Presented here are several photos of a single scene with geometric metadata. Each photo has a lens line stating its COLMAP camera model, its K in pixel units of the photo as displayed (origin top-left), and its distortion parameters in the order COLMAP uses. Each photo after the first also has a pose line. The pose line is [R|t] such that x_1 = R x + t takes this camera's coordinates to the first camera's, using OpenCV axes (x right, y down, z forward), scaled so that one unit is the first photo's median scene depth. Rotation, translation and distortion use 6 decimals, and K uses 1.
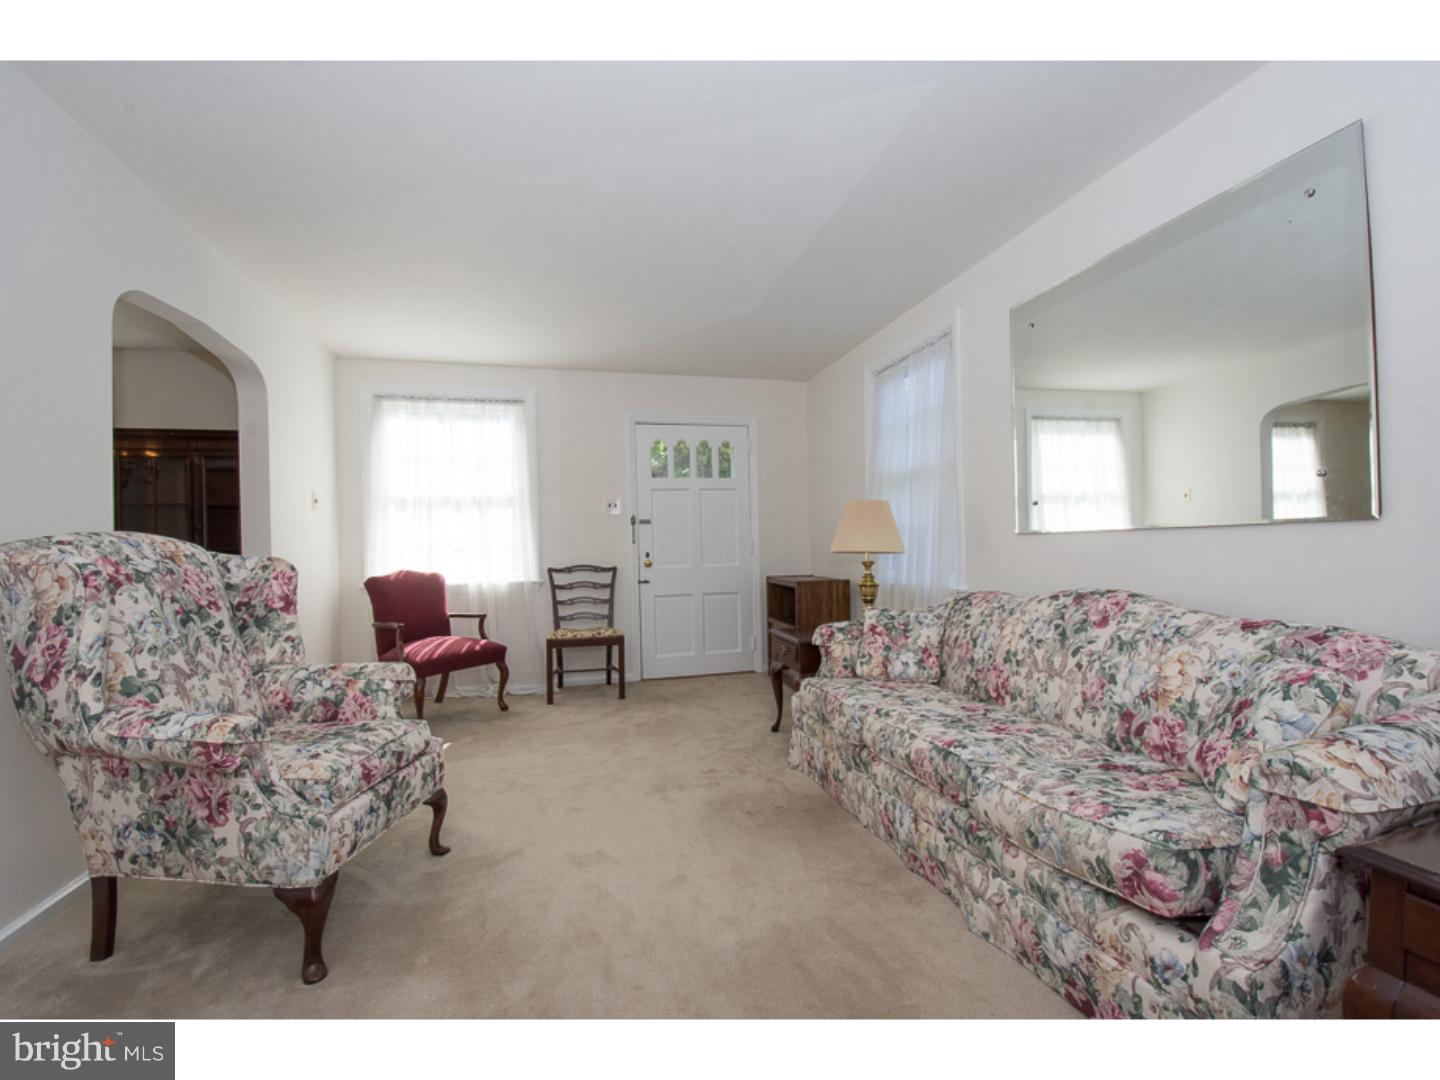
lens RADIAL K [[627.7, 0, 715.6], [0, 627.7, 537.0], [0, 0, 1]] dist [-0.003775, -0.002119]
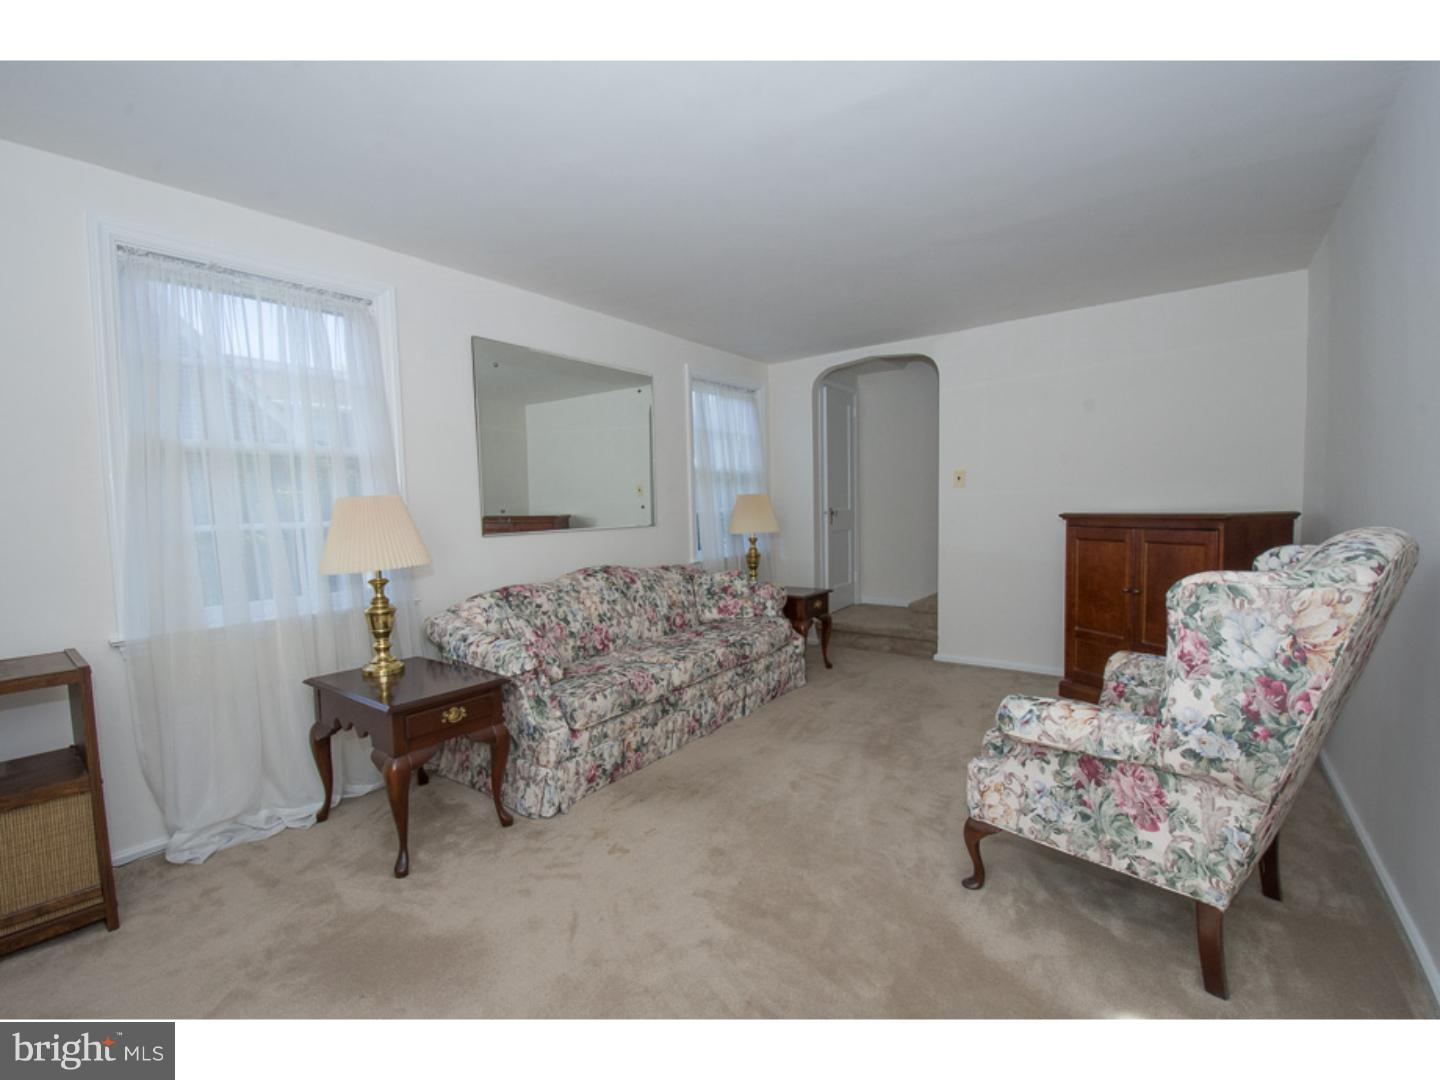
lens RADIAL K [[627.7, 0, 713.6], [0, 627.7, 541.3], [0, 0, 1]] dist [-0.003775, -0.002119]
pose [[-0.623405, -0.003312, 0.781892, -0.932109], [0.032880, 0.998995, 0.030447, -0.026033], [-0.781207, 0.044689, -0.622670, 1.891071]]
